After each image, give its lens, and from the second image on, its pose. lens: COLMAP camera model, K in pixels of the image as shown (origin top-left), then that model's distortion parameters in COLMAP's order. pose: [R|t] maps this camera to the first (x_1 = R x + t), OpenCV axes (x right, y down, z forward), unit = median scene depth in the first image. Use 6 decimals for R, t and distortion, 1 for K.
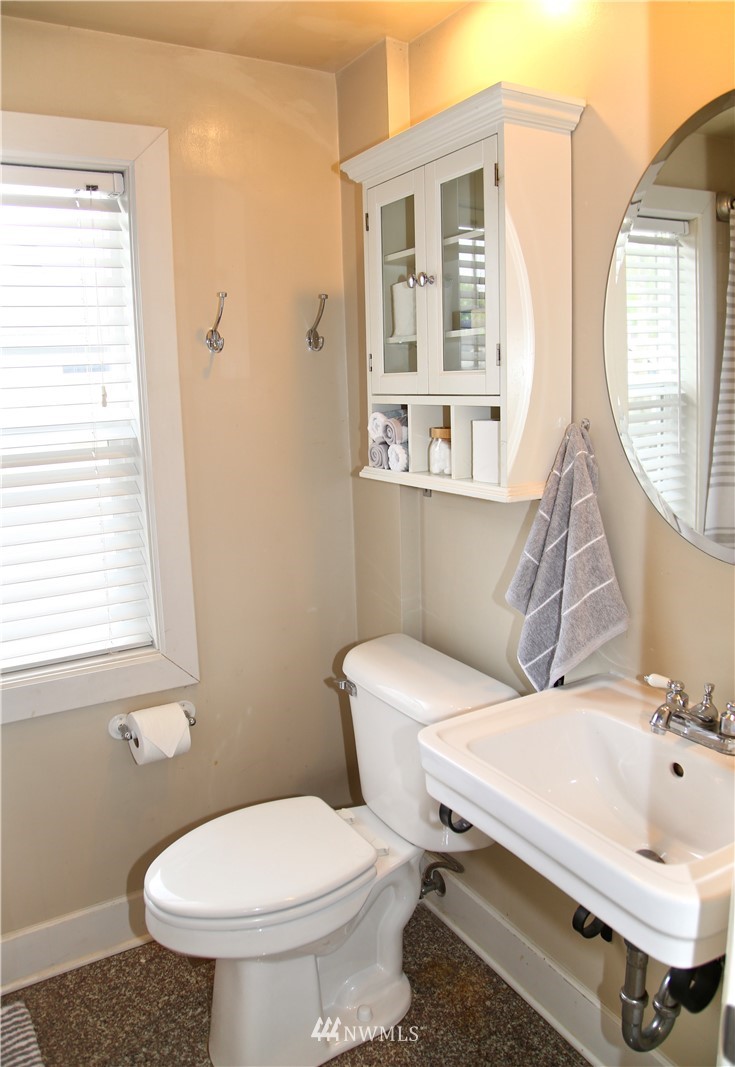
lens RADIAL K [[833.2, 0, 367.5], [0, 833.2, 533.5], [0, 0, 1]] dist [0.003627, 0.001306]
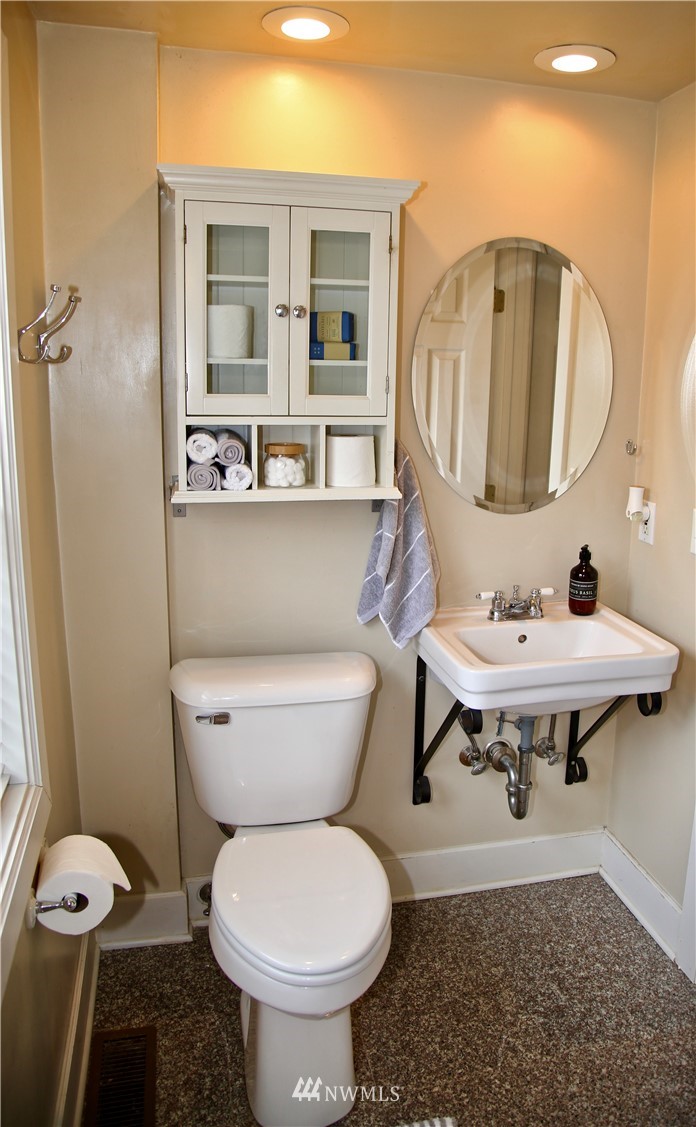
lens RADIAL K [[832.4, 0, 348.0], [0, 832.4, 563.5], [0, 0, 1]] dist [-0.003440, -0.001150]
pose [[0.311300, -0.177775, 0.933535, -0.924272], [0.155082, 0.978681, 0.134658, -0.106762], [-0.937572, 0.102855, 0.332234, 0.559141]]
